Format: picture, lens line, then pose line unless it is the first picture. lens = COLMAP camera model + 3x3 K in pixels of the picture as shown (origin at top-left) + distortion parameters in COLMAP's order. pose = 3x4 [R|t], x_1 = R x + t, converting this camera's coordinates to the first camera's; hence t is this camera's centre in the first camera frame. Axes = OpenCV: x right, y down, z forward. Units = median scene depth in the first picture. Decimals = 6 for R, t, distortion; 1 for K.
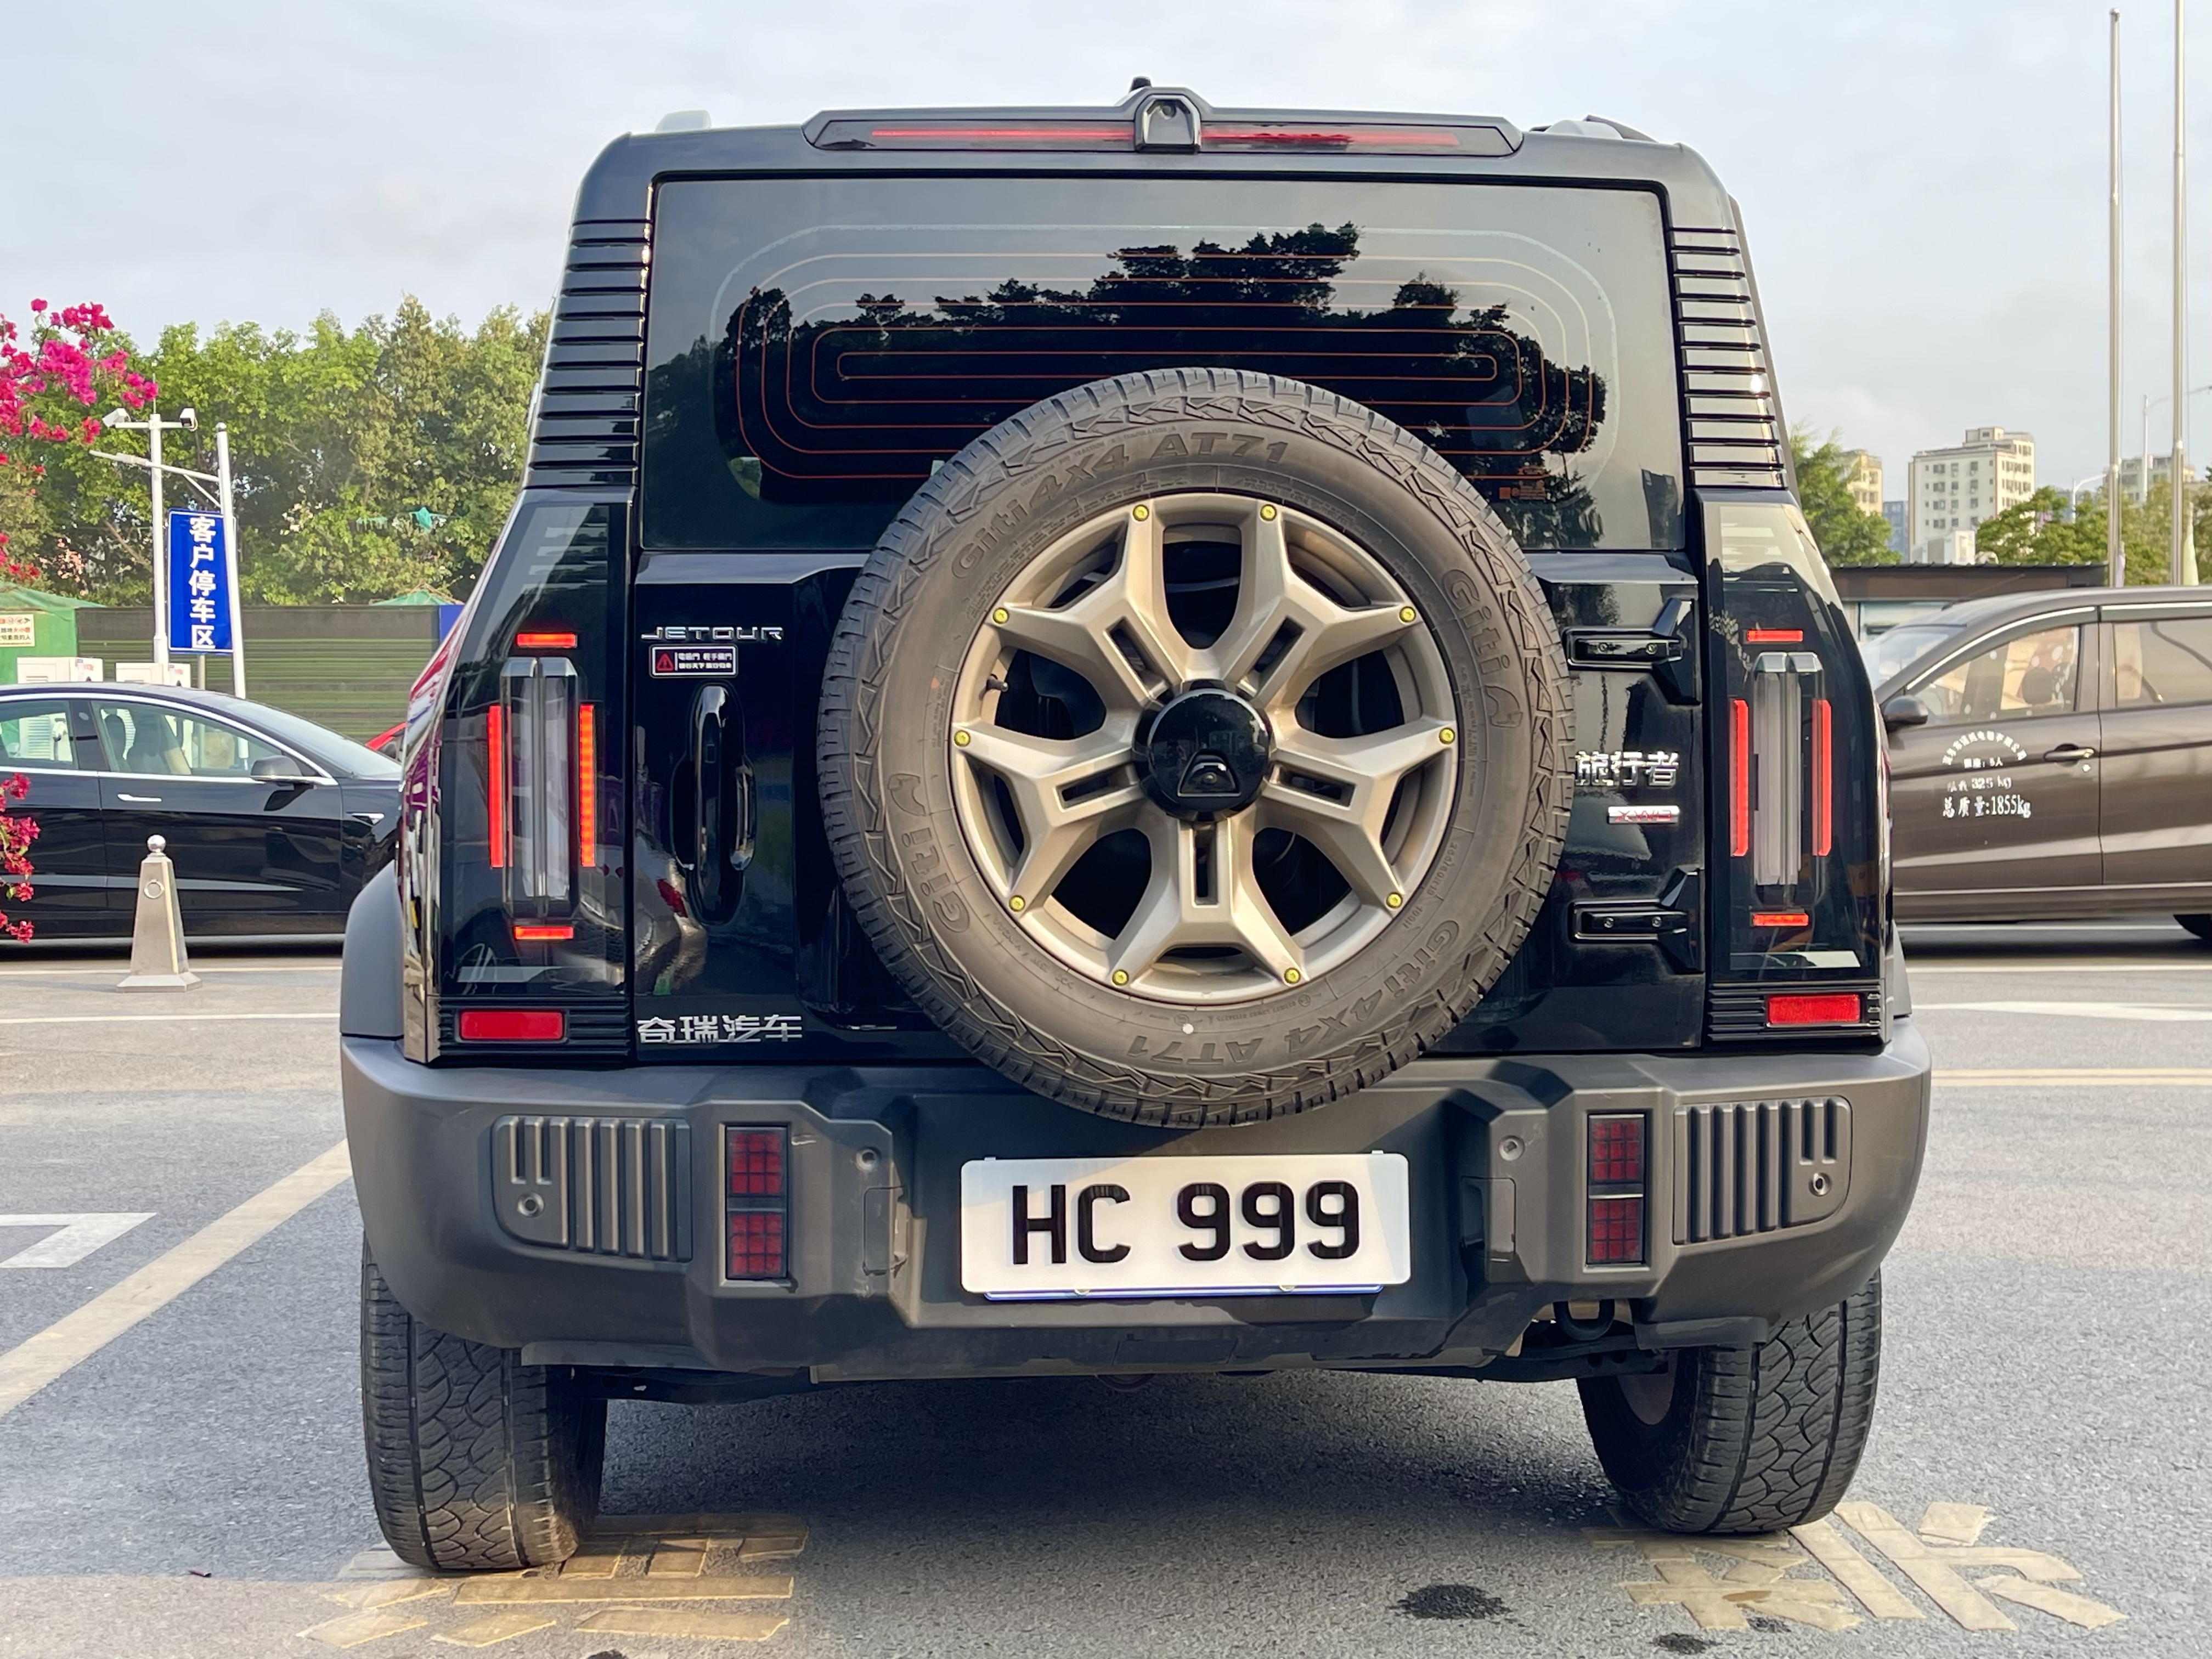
lens RADIAL K [[2815.5, 0, 1106.0], [0, 2815.5, 829.5], [0, 0, 1]] dist [0.196047, -0.599717]
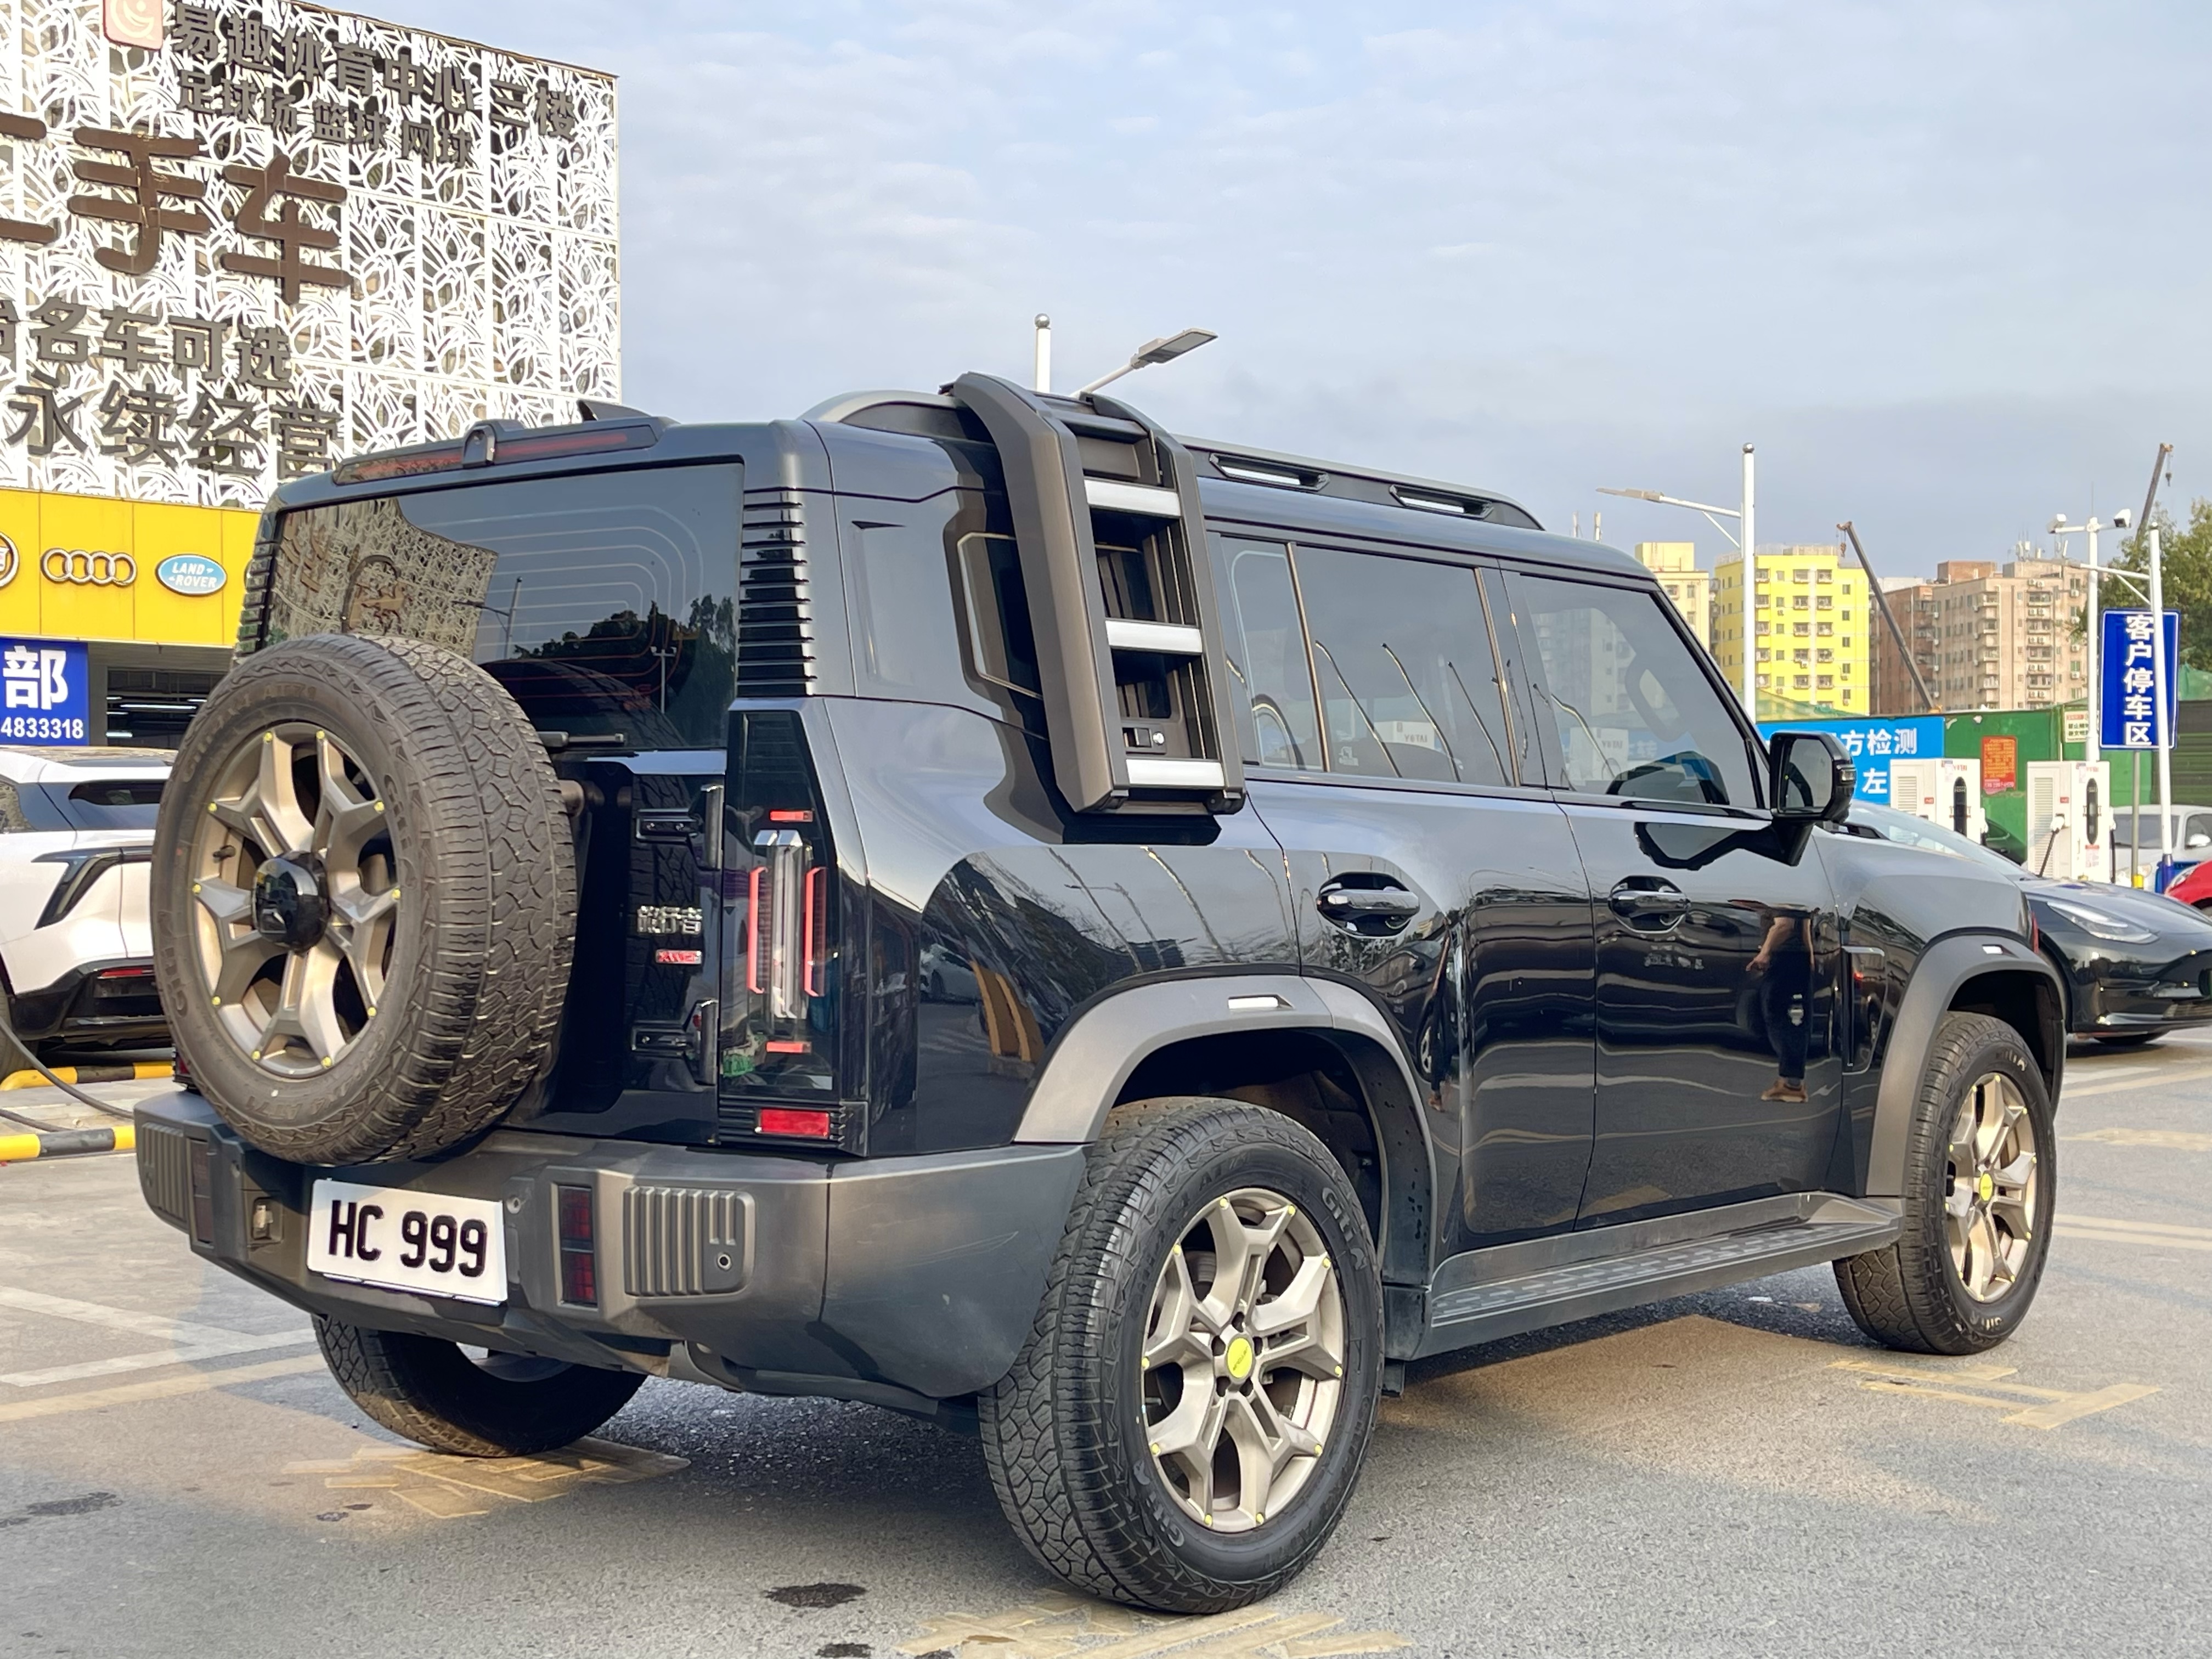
lens RADIAL K [[2815.5, 0, 1106.0], [0, 2815.5, 829.5], [0, 0, 1]] dist [0.196047, -0.599717]
pose [[0.720410, 0.009995, -0.693477, 1.239254], [-0.030857, 0.999368, -0.017651, -0.047179], [0.692862, 0.034114, 0.720263, 0.223844]]
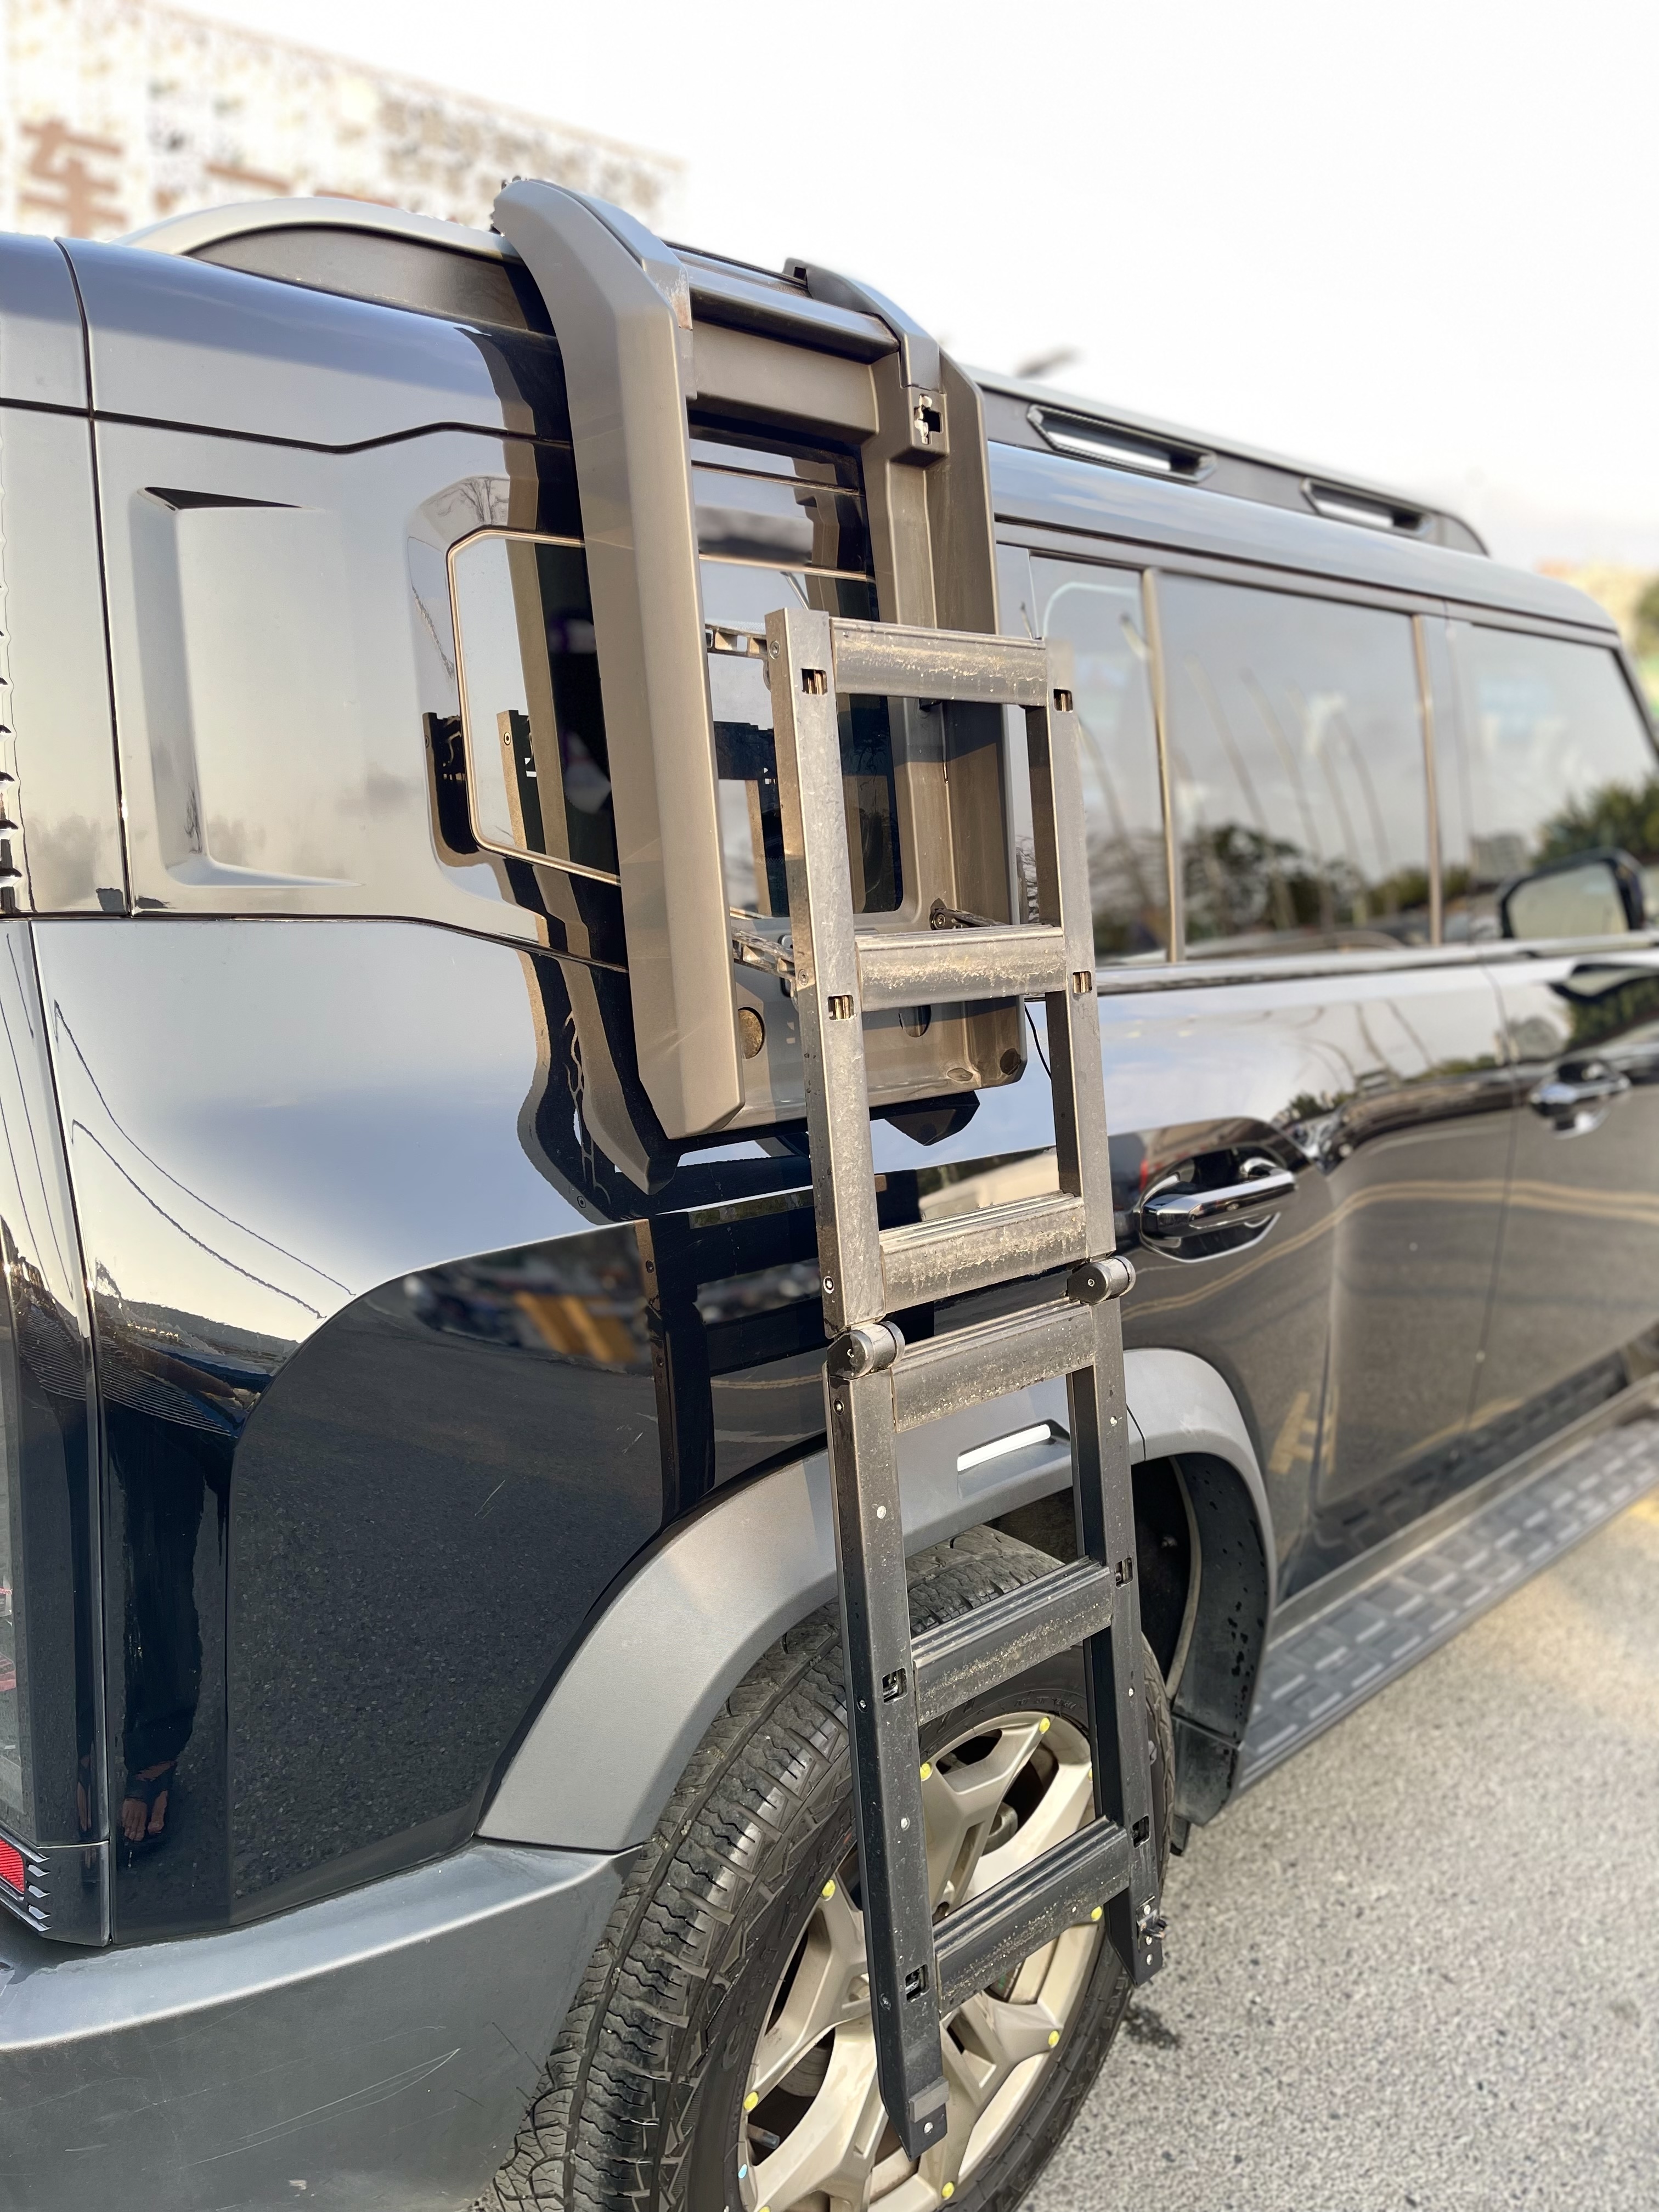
lens RADIAL K [[1812.8, 0, 829.5], [0, 1812.8, 1106.0], [0, 0, 1]] dist [0.034927, -0.004855]
pose [[0.662038, 0.214497, -0.718120, 0.632200], [-0.097311, 0.974661, 0.201412, -0.173655], [0.743126, -0.063462, 0.666136, 0.918517]]
